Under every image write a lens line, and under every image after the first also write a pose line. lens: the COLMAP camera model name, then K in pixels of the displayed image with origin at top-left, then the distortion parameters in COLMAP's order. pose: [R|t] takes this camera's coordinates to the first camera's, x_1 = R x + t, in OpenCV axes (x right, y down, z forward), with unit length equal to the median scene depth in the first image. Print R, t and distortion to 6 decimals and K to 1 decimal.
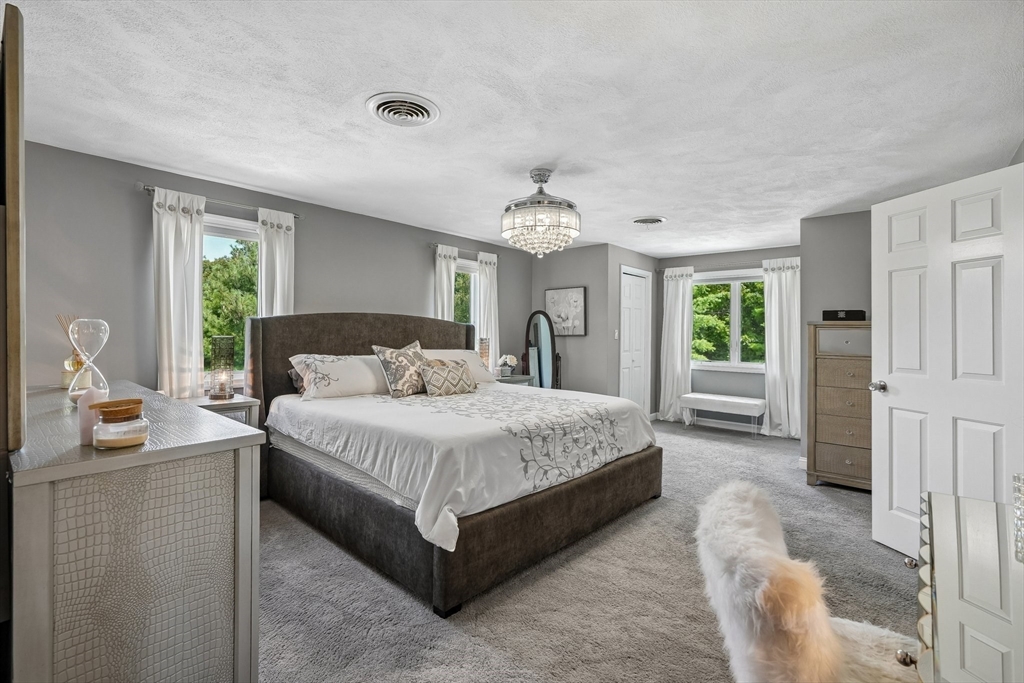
lens RADIAL K [[458.8, 0, 511.6], [0, 458.8, 326.9], [0, 0, 1]] dist [0.001165, 0.000100]
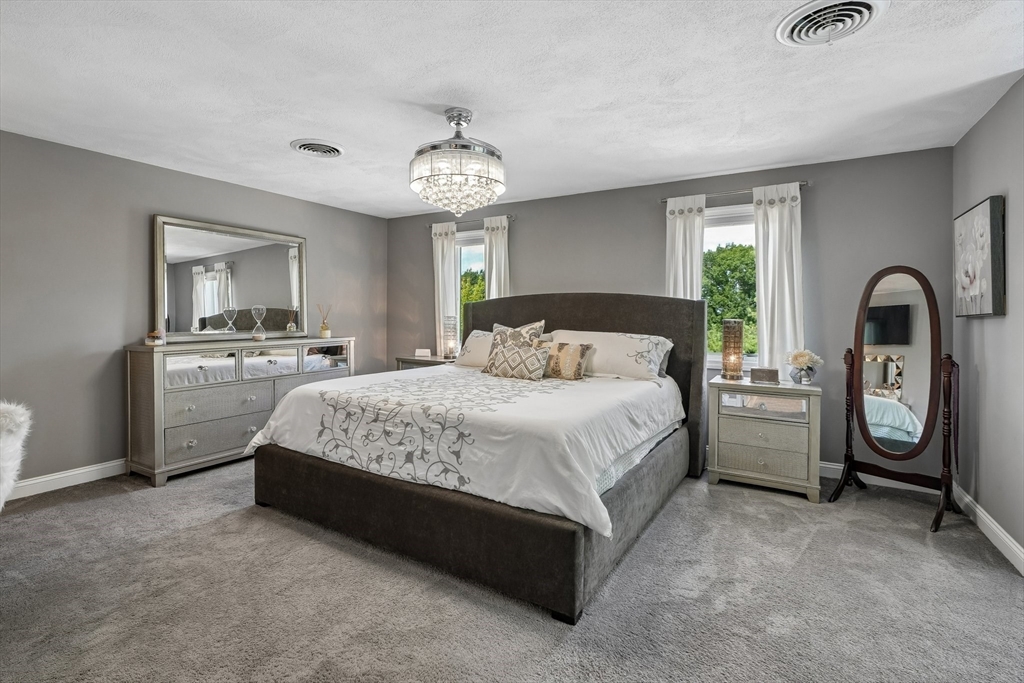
lens RADIAL K [[468.0, 0, 515.1], [0, 468.0, 334.0], [0, 0, 1]] dist [-0.000071, -0.000097]
pose [[0.200817, 0.025957, -0.979285, 0.786834], [0.004378, 0.999615, 0.027394, 0.034418], [0.979619, -0.009789, 0.200626, 0.817454]]
